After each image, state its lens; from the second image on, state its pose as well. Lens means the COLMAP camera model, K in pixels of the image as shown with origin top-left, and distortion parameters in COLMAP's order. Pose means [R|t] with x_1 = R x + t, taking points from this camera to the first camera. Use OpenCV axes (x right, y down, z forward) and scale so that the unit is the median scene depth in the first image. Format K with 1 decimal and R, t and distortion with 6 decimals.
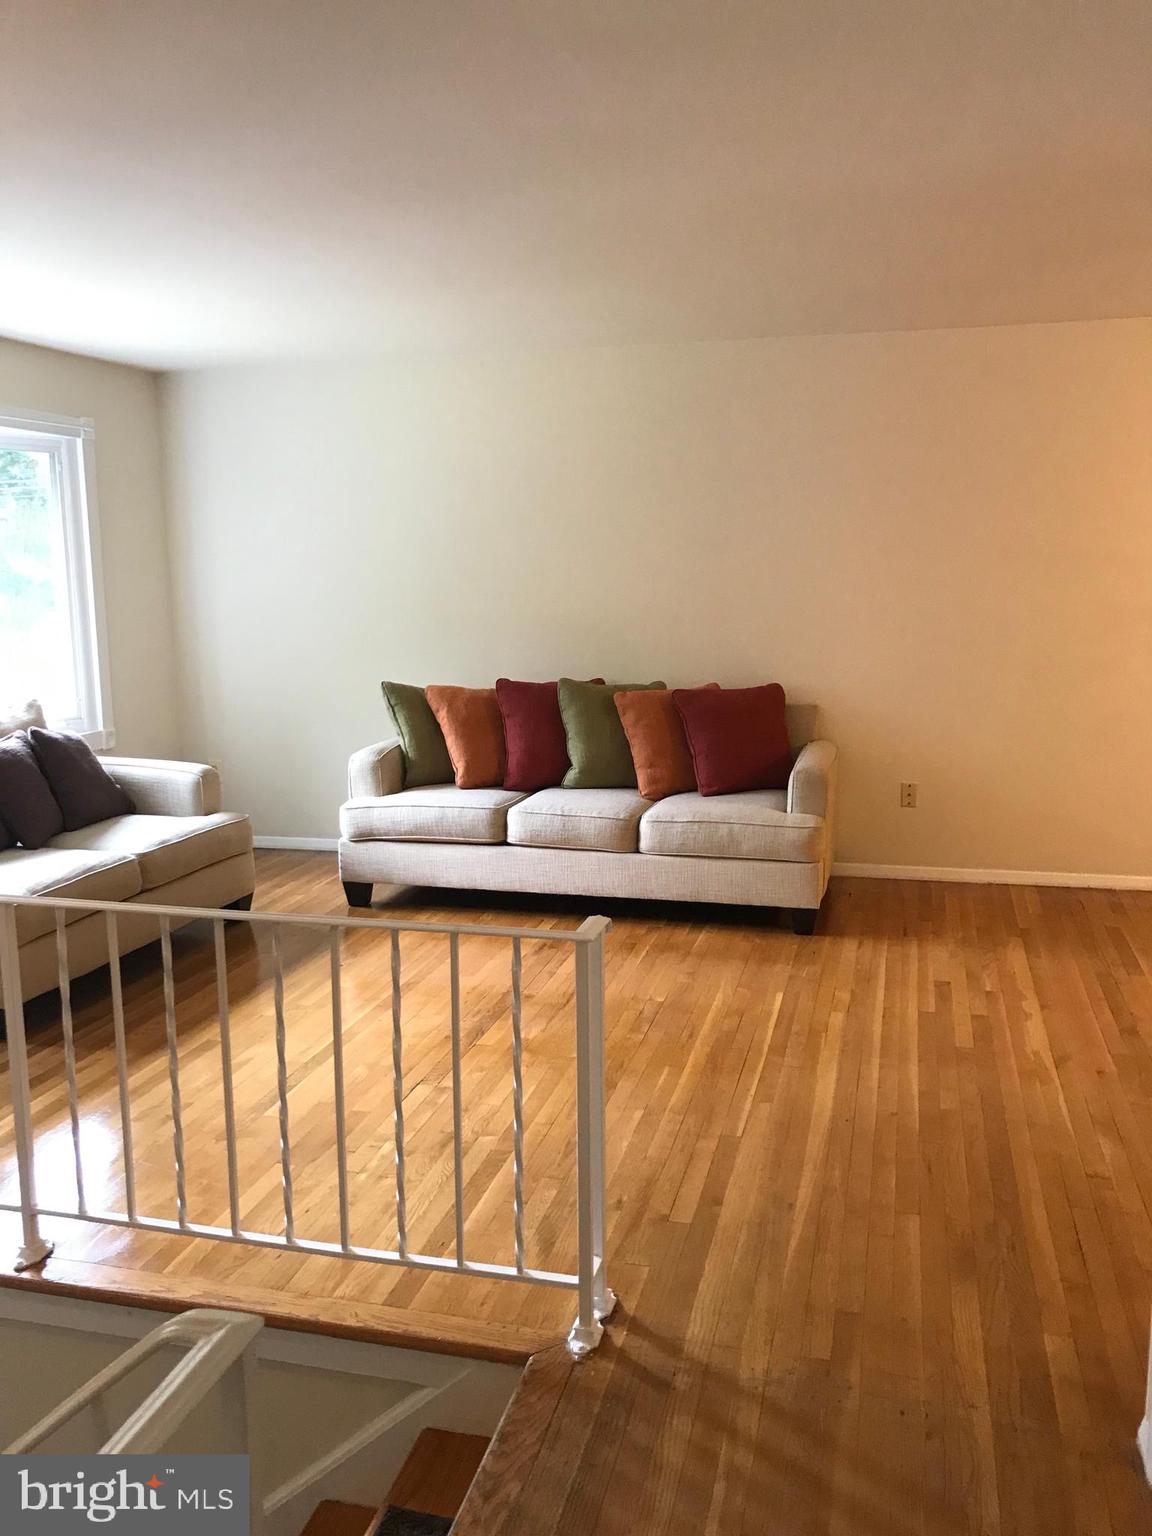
lens RADIAL K [[1245.9, 0, 576.0], [0, 1245.9, 768.0], [0, 0, 1]] dist [0.067075, 0.010480]
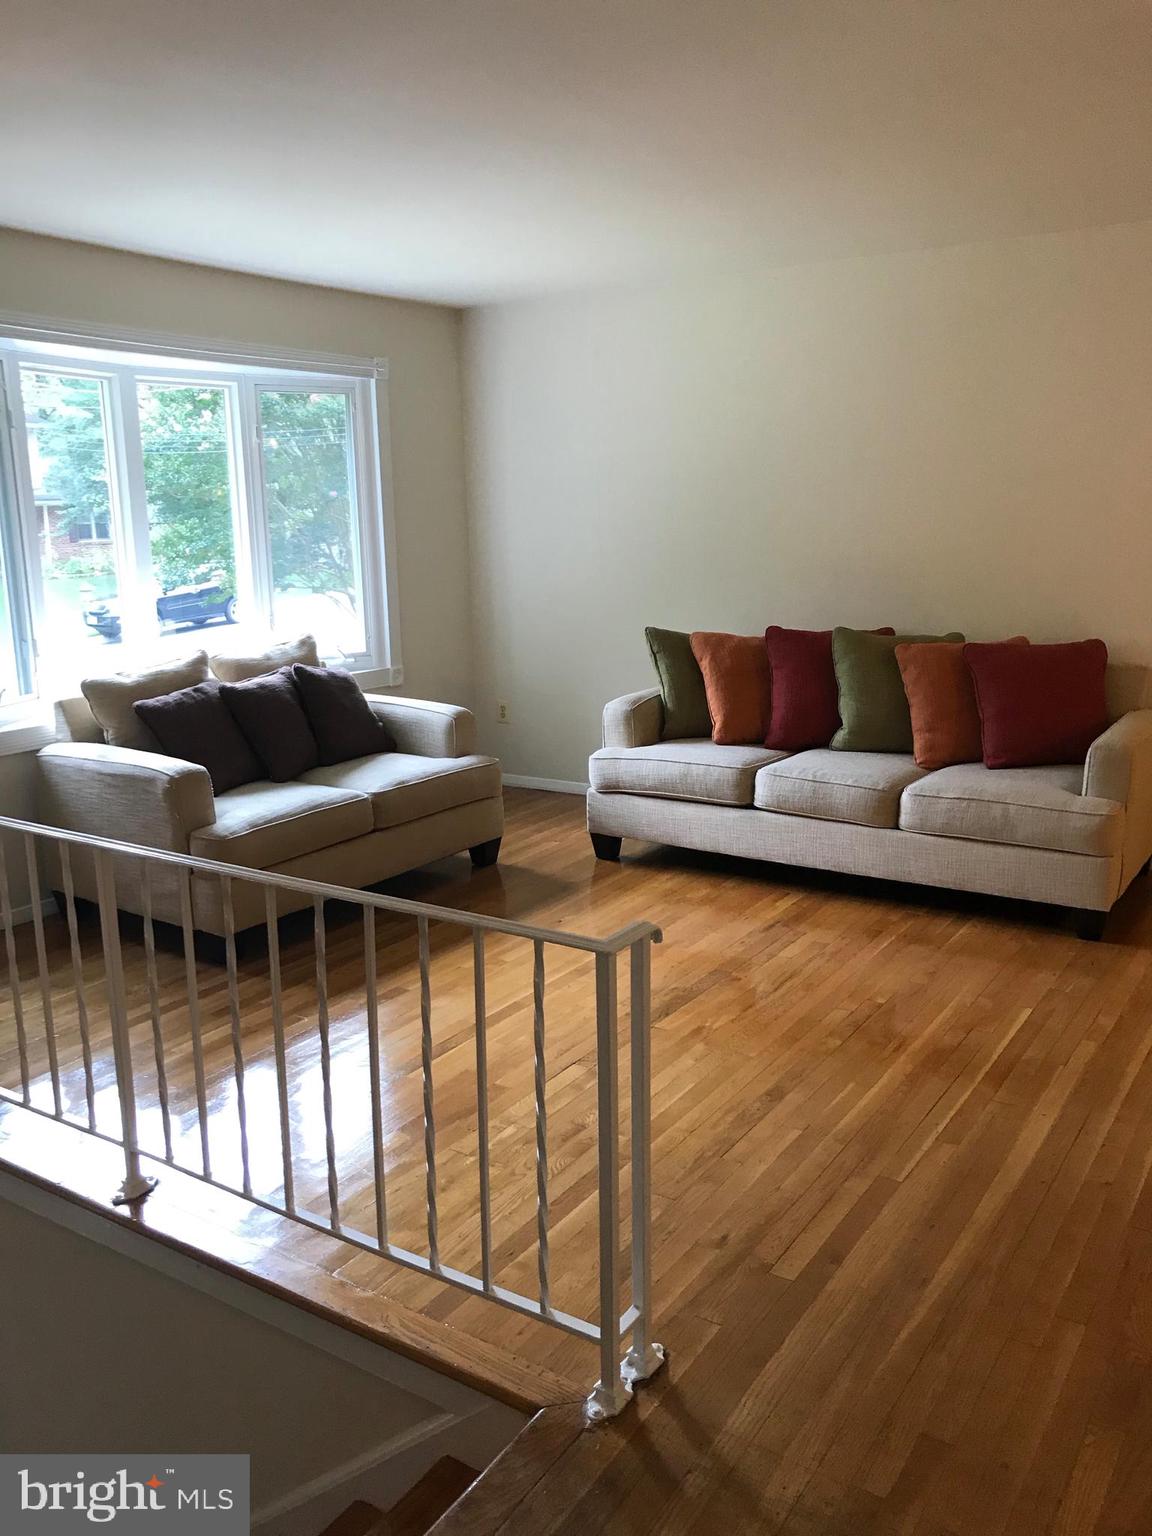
lens RADIAL K [[1253.9, 0, 576.0], [0, 1253.9, 768.0], [0, 0, 1]] dist [0.064970, 0.003897]
pose [[0.950217, 0.060378, -0.305684, 0.101894], [-0.045648, 0.997436, 0.055113, -0.013306], [0.308227, -0.038415, 0.950537, 0.079522]]
